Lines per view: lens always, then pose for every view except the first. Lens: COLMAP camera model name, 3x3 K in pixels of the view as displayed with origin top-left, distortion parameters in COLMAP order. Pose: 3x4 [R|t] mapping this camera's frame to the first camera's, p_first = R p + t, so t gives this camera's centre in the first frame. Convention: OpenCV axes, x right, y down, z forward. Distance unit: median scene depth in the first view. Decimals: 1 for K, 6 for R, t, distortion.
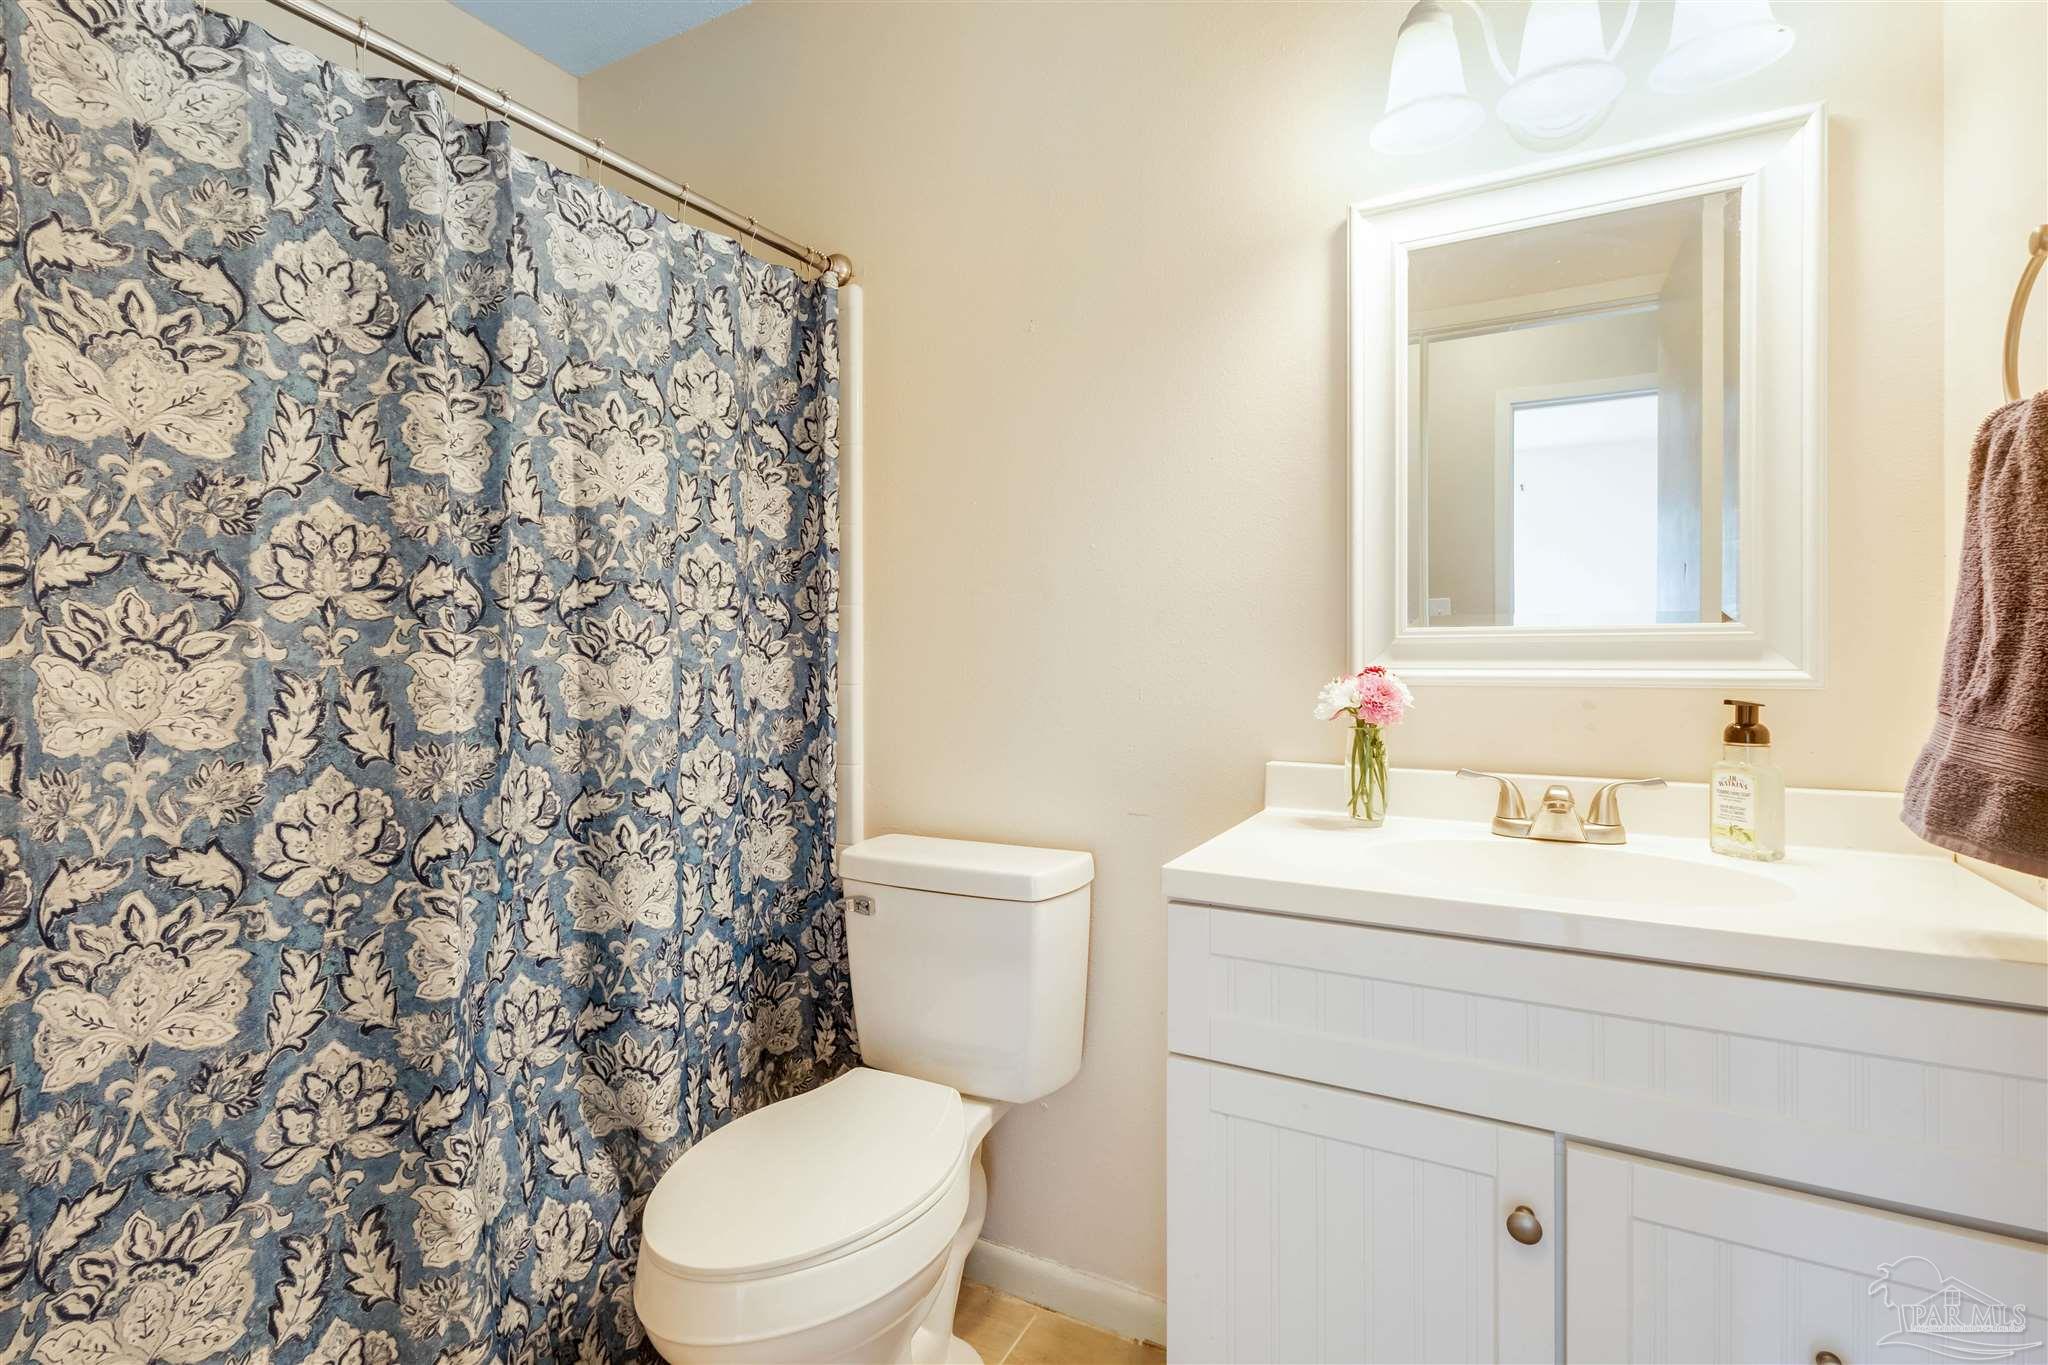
lens RADIAL K [[967.7, 0, 1020.0], [0, 967.7, 672.4], [0, 0, 1]] dist [0.004590, -0.000906]
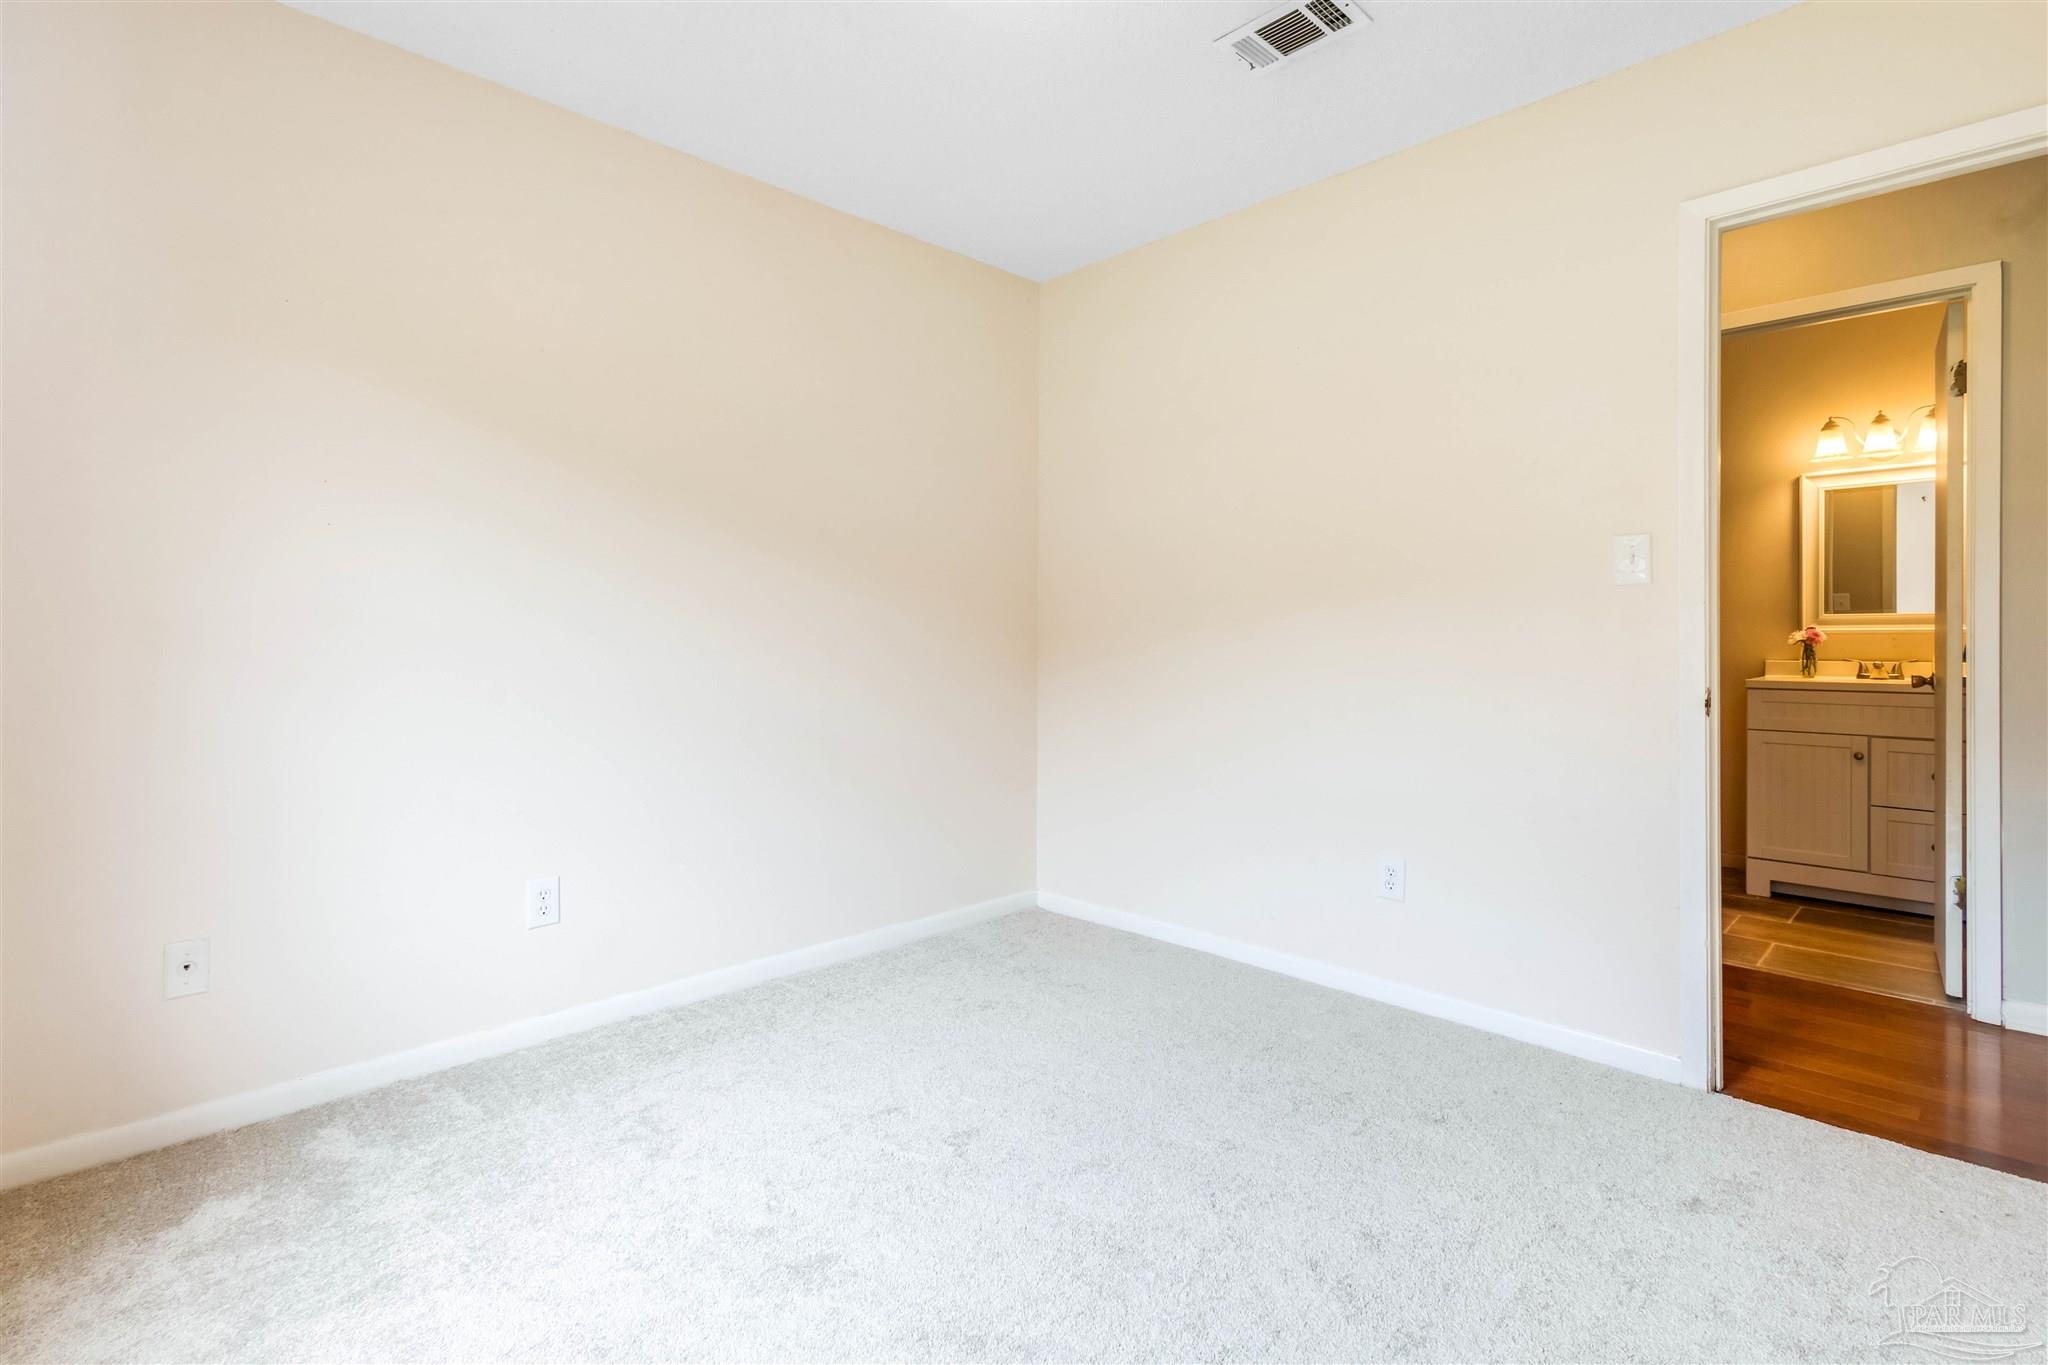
lens RADIAL K [[967.7, 0, 1020.0], [0, 967.7, 672.4], [0, 0, 1]] dist [0.004590, -0.000906]
pose [[0.954138, 0.001877, -0.299363, -1.133782], [-0.001246, 0.999997, 0.002297, 0.136123], [0.299366, -0.001818, 0.954137, -2.754143]]
